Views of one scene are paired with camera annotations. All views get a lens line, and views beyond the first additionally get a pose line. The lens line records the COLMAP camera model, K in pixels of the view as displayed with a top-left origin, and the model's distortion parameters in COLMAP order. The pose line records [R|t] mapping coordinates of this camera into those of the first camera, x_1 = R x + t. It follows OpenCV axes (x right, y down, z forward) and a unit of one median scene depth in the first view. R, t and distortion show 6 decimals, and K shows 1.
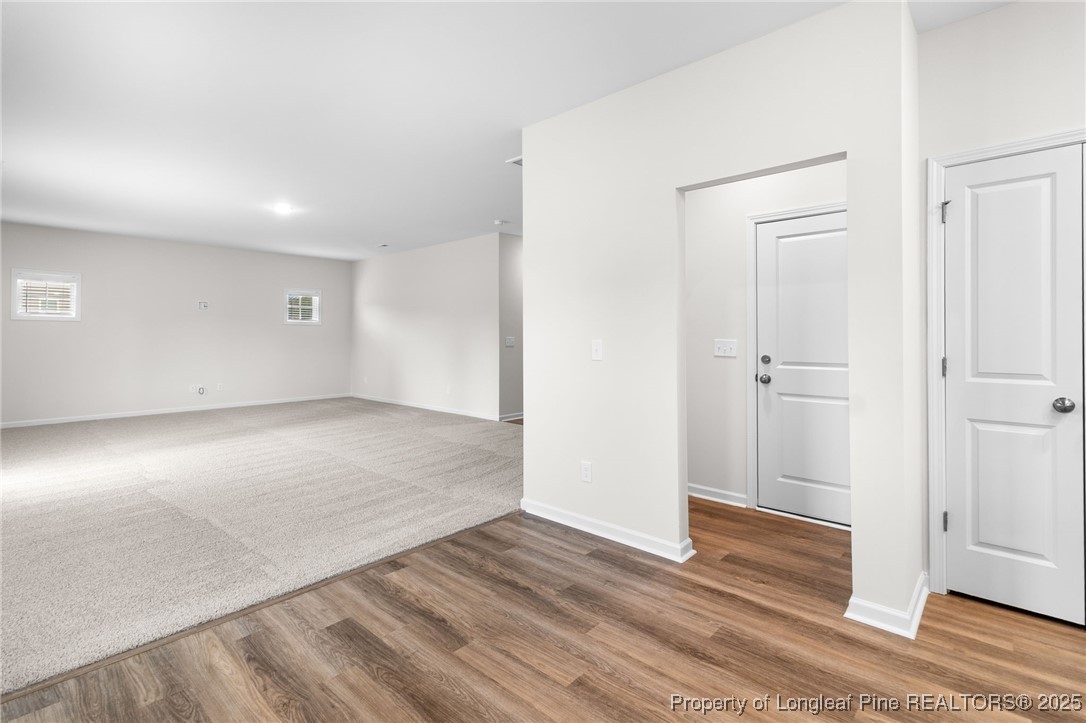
lens RADIAL K [[512.6, 0, 544.8], [0, 512.6, 331.1], [0, 0, 1]] dist [0.001745, 0.001821]
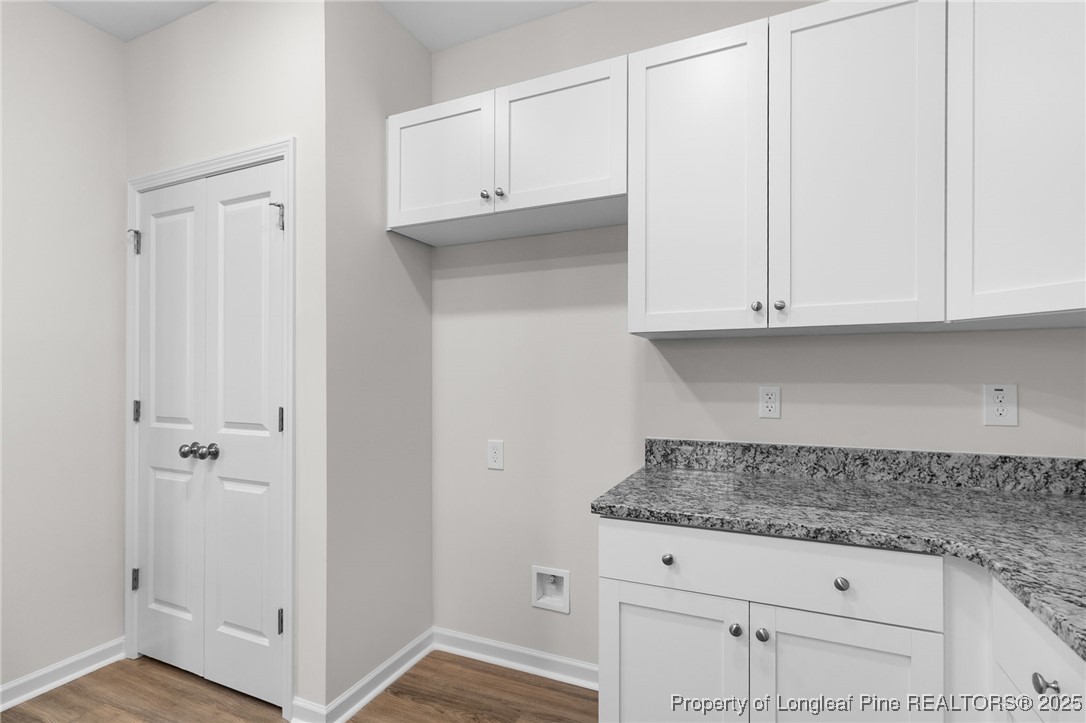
lens RADIAL K [[512.6, 0, 546.3], [0, 512.6, 374.8], [0, 0, 1]] dist [0.001745, 0.001821]
pose [[0.946820, 0.002417, 0.321754, 1.198849], [-0.004906, 0.999964, 0.006924, -0.005396], [-0.321725, -0.008134, 0.946798, -0.102910]]
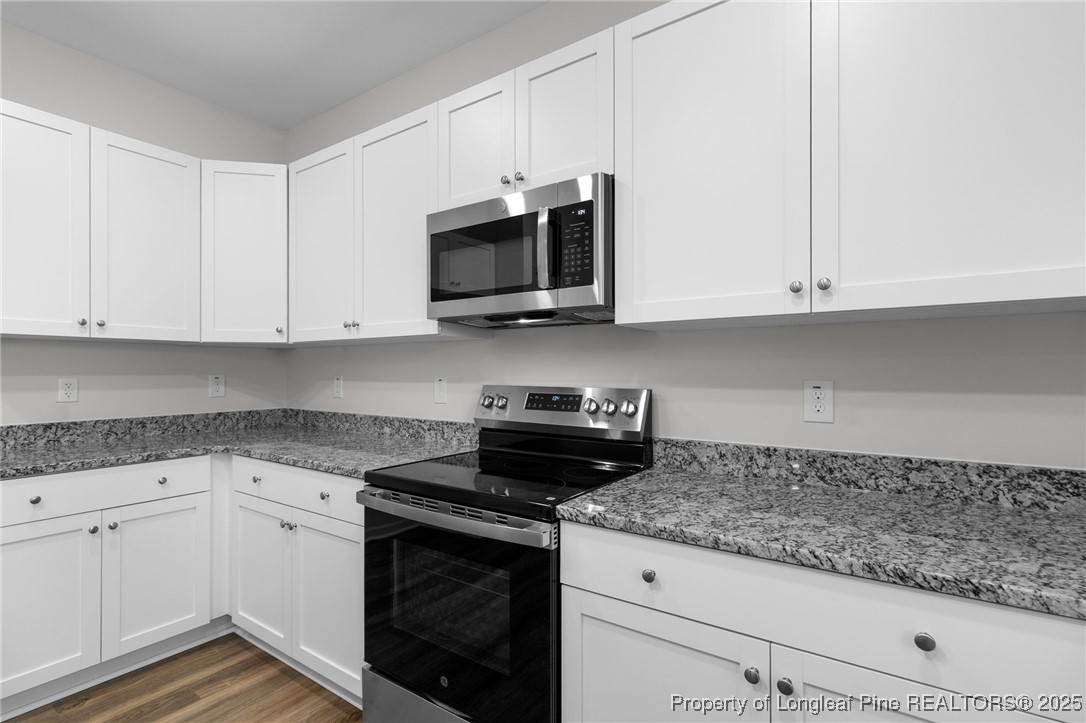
lens RADIAL K [[512.6, 0, 543.1], [0, 512.6, 370.5], [0, 0, 1]] dist [0.001745, 0.001821]
pose [[-0.138134, 0.004643, 0.990403, 0.646942], [-0.009692, 0.999935, -0.006039, -0.003045], [-0.990366, -0.010433, -0.138080, -0.269304]]
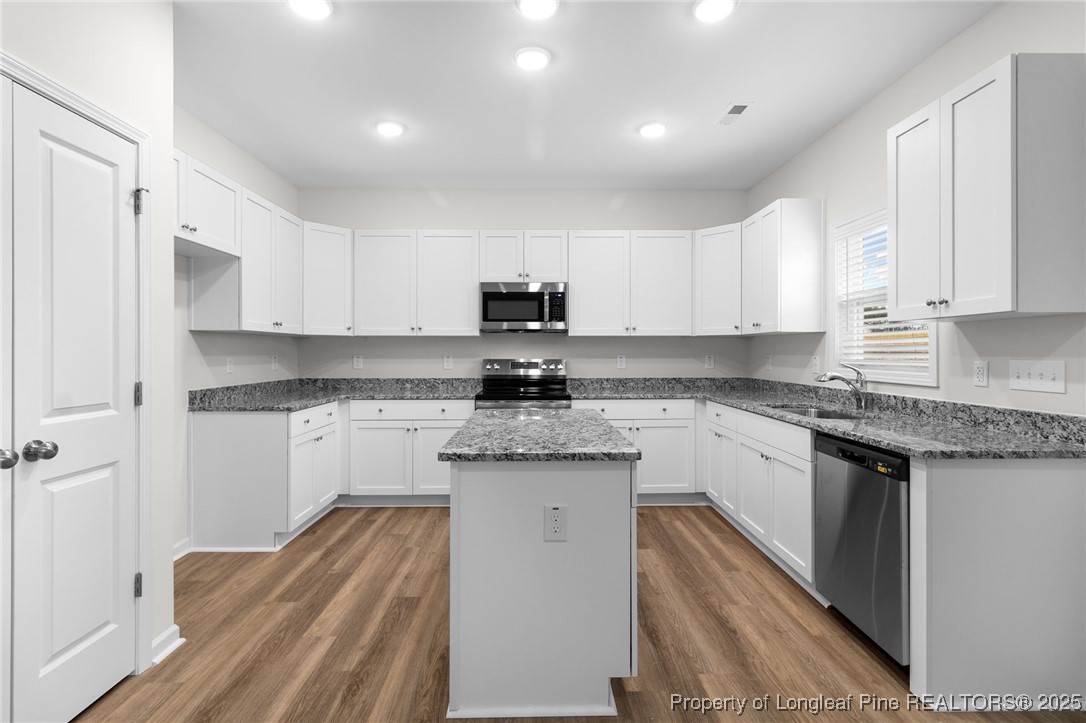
lens RADIAL K [[512.6, 0, 545.3], [0, 512.6, 352.0], [0, 0, 1]] dist [0.001745, 0.001821]
pose [[-0.696100, 0.003387, 0.717937, 0.030581], [-0.004265, 0.999952, -0.008853, 0.007850], [-0.717933, -0.009224, -0.696052, 0.865917]]
